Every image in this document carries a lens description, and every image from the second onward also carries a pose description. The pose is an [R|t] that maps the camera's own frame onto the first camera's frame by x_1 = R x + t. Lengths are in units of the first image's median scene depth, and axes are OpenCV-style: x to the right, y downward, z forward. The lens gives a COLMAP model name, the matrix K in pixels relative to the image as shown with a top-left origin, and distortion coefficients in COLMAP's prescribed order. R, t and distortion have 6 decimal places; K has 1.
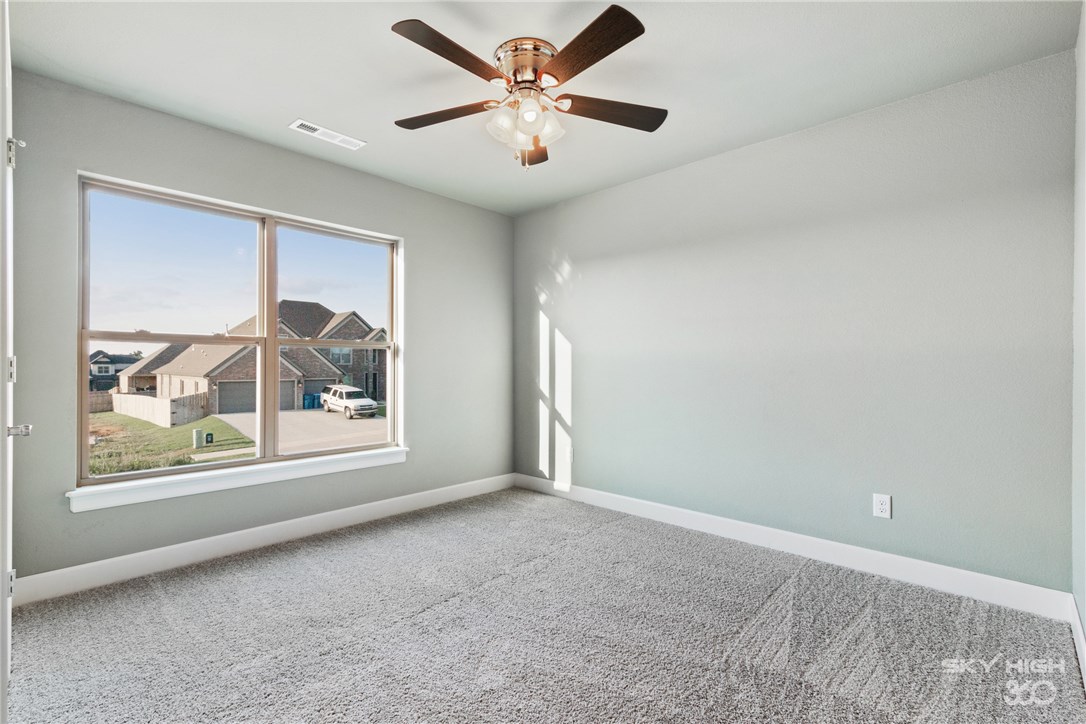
lens RADIAL K [[497.3, 0, 539.1], [0, 497.3, 363.6], [0, 0, 1]] dist [0.006611, -0.003474]
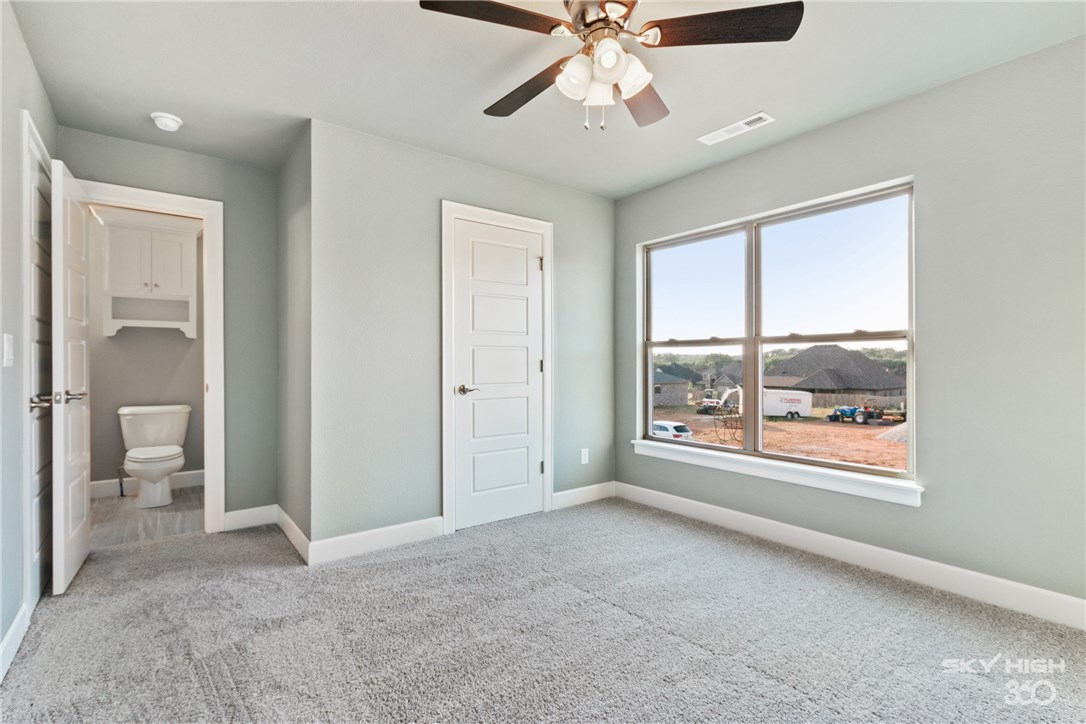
lens RADIAL K [[497.3, 0, 545.2], [0, 497.3, 359.0], [0, 0, 1]] dist [0.006611, -0.003474]
pose [[-0.143679, -0.020005, -0.989422, 0.561679], [-0.003243, 0.999800, -0.019744, 0.016666], [0.989619, 0.000372, -0.143716, 0.721155]]
